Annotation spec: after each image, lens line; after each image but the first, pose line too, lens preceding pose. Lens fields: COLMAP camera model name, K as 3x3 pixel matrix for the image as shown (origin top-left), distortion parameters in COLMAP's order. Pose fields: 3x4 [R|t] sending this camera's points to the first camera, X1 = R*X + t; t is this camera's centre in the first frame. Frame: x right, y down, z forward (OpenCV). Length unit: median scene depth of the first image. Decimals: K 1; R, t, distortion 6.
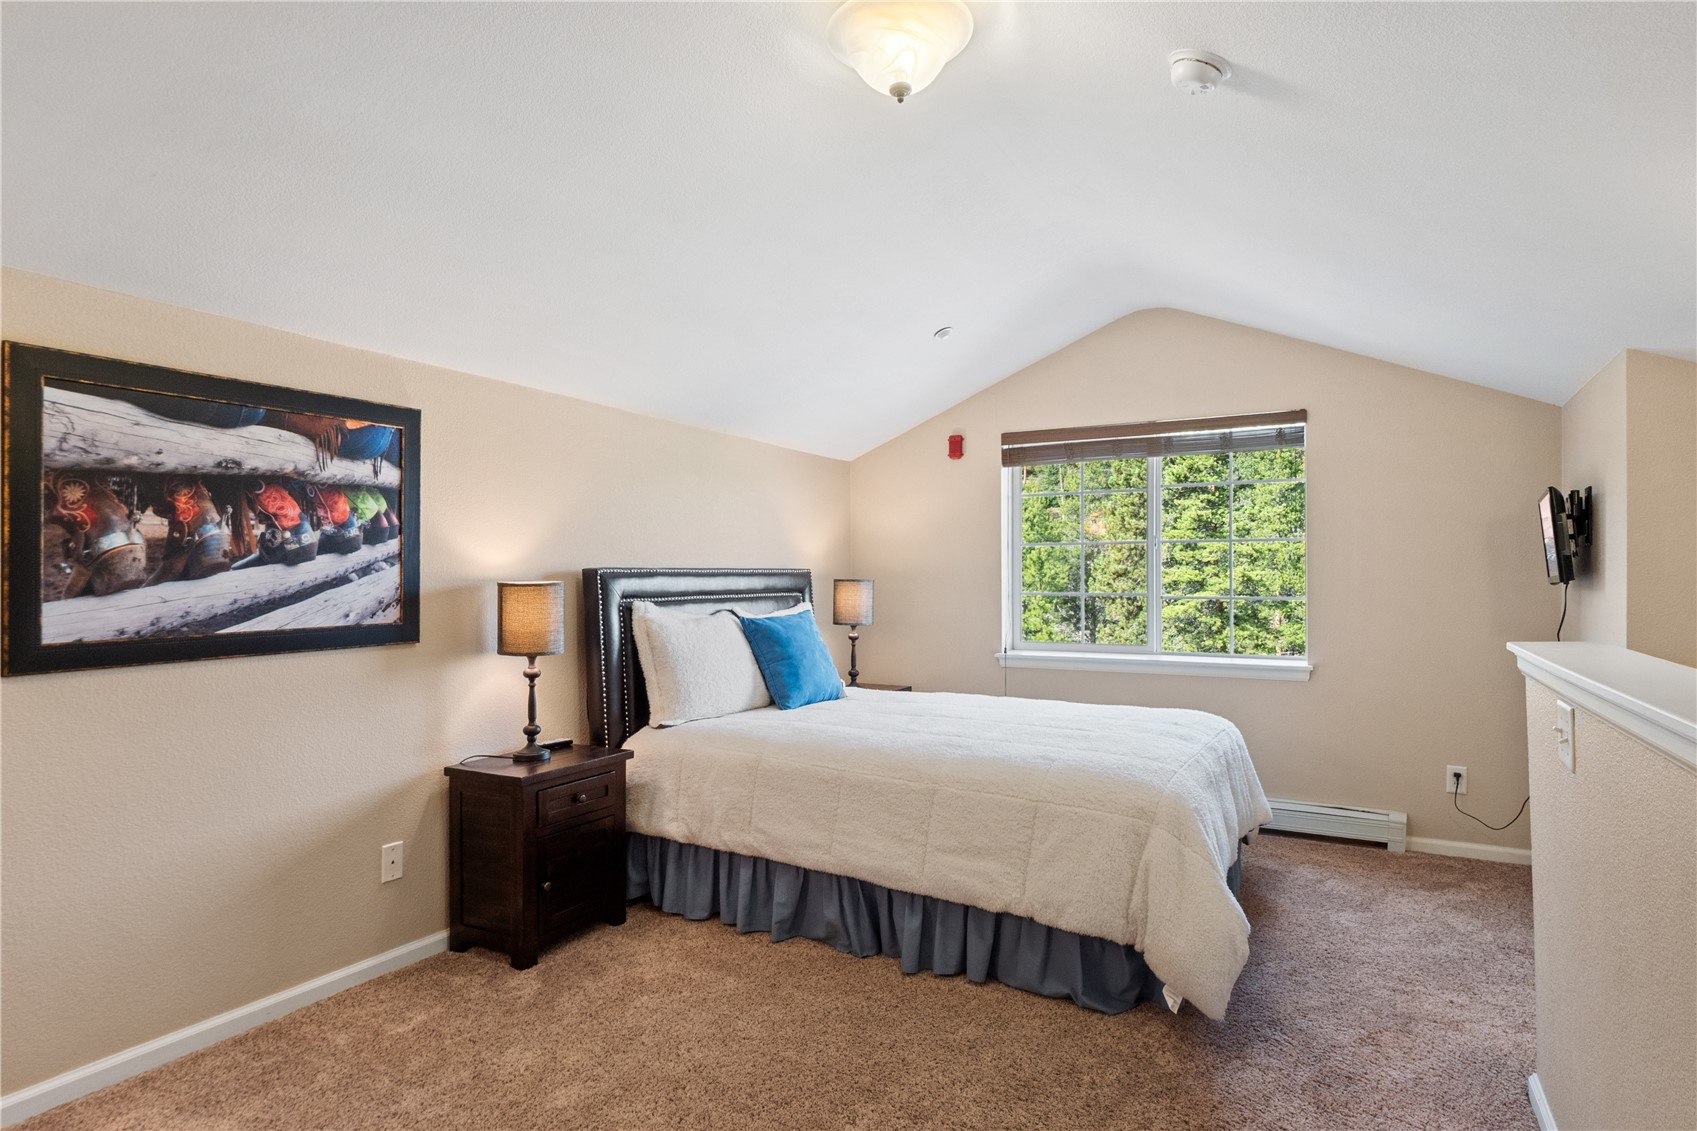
lens RADIAL K [[918.3, 0, 848.5], [0, 918.3, 565.5], [0, 0, 1]] dist [0.000487, -0.000764]
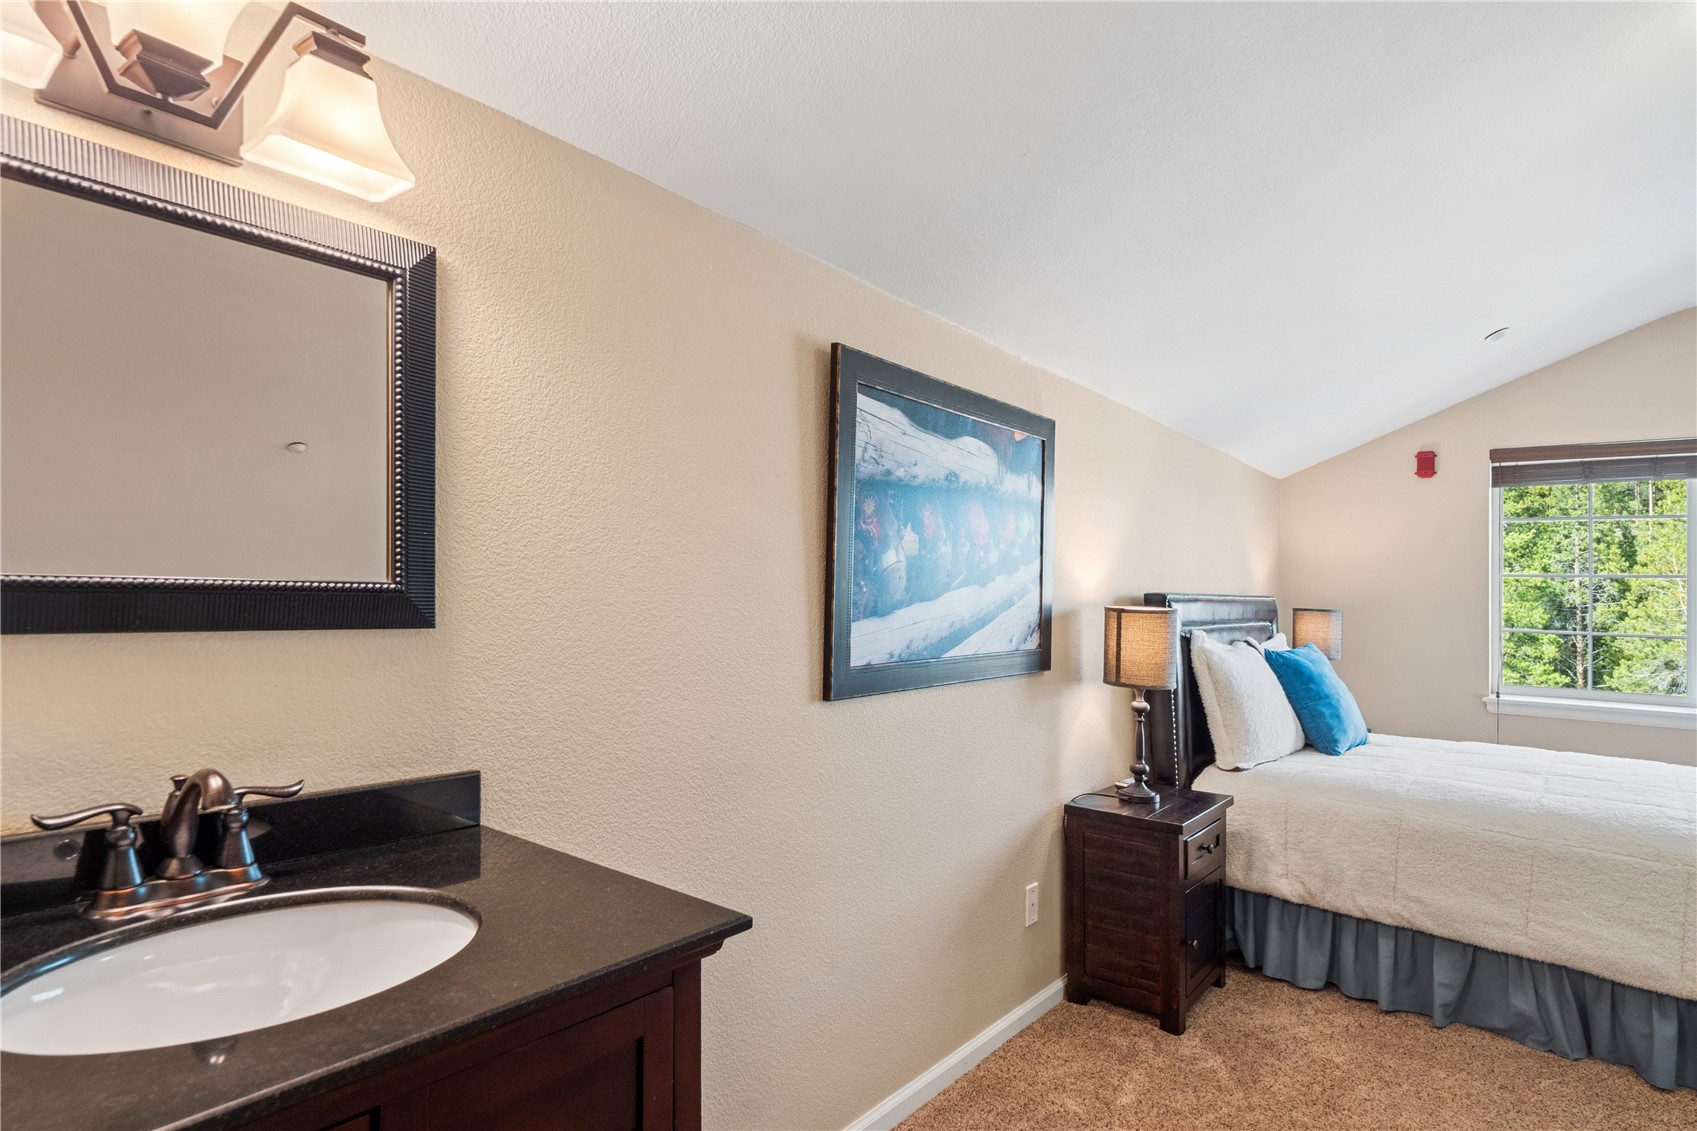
lens RADIAL K [[907.8, 0, 847.5], [0, 907.8, 591.2], [0, 0, 1]] dist [-0.002129, -0.001063]
pose [[0.986391, 0.029318, -0.161779, -0.521208], [-0.027512, 0.999532, 0.013395, -0.003269], [0.162096, -0.008762, 0.986736, 0.058771]]
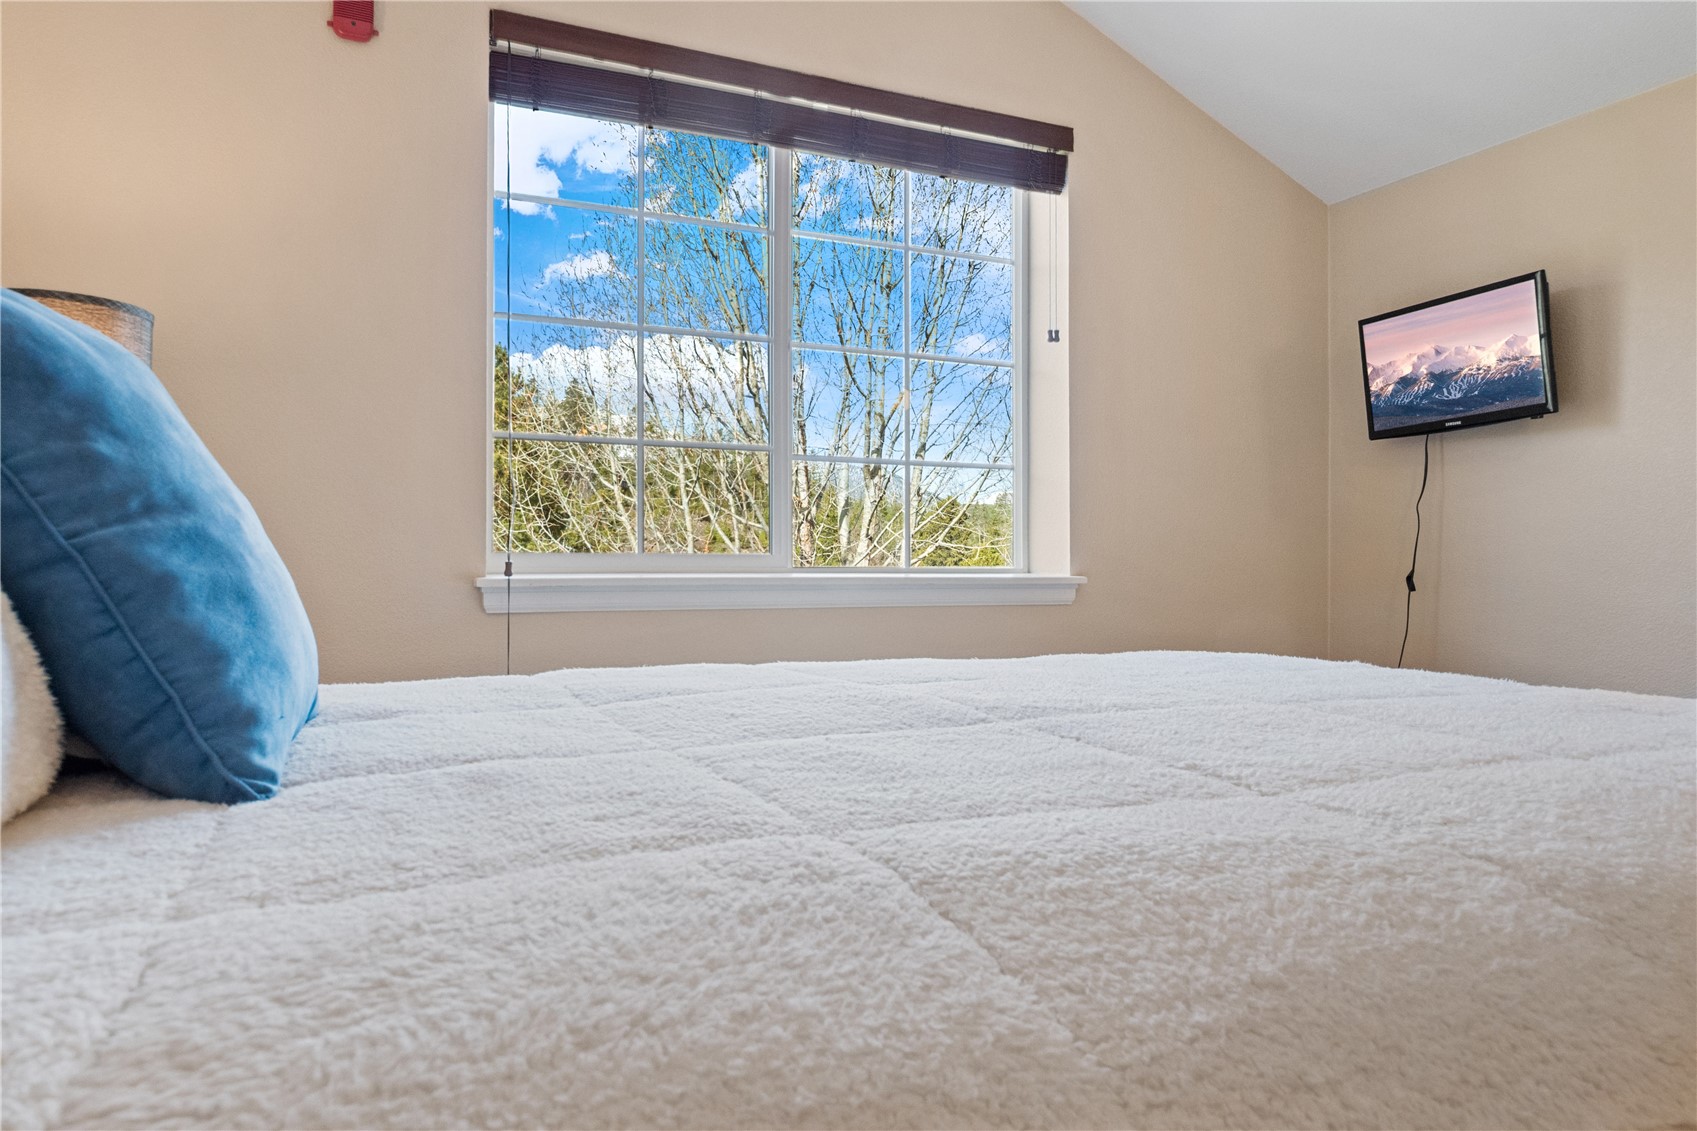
lens RADIAL K [[1127.0, 0, 848.5], [0, 1127.0, 565.5], [0, 0, 1]] dist [-0.003435, -0.000668]
pose [[0.585247, 0.005141, 0.810839, -0.222656], [-0.019641, 0.999776, 0.007837, 0.145255], [-0.810617, -0.020512, 0.585217, 1.028846]]
